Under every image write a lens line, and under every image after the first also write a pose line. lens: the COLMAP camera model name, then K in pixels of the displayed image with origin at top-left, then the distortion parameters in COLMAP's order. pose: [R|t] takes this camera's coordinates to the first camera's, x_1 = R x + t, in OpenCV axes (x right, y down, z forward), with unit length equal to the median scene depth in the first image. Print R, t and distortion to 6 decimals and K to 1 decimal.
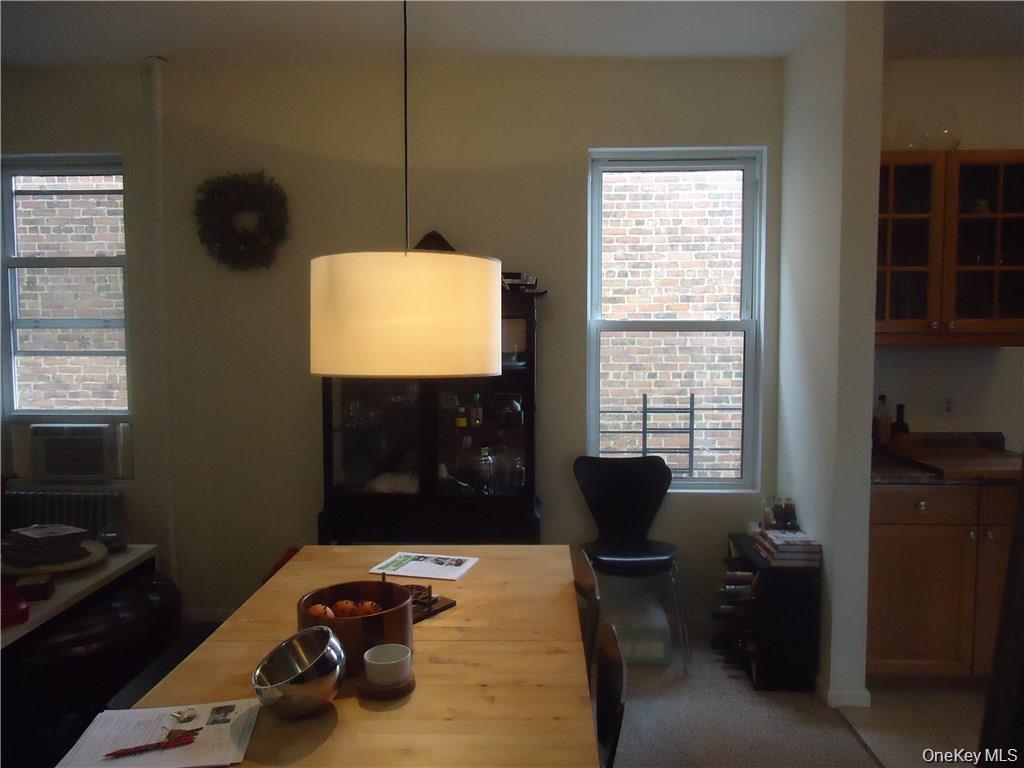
lens RADIAL K [[745.0, 0, 512.0], [0, 745.0, 384.0], [0, 0, 1]] dist [-0.005085, -0.007465]
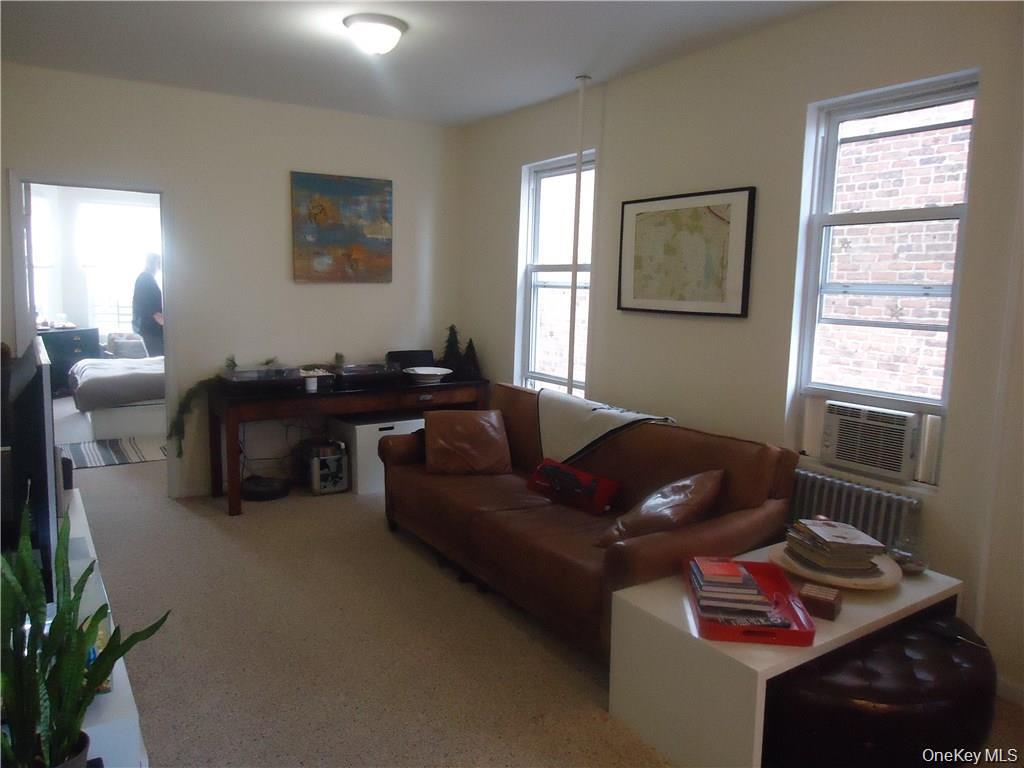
lens RADIAL K [[745.0, 0, 512.0], [0, 745.0, 384.0], [0, 0, 1]] dist [-0.005085, -0.007465]
pose [[0.584855, 0.123669, -0.801655, -0.145885], [-0.083870, 0.992232, 0.091880, -0.016145], [0.806790, 0.013499, 0.590683, 0.153294]]
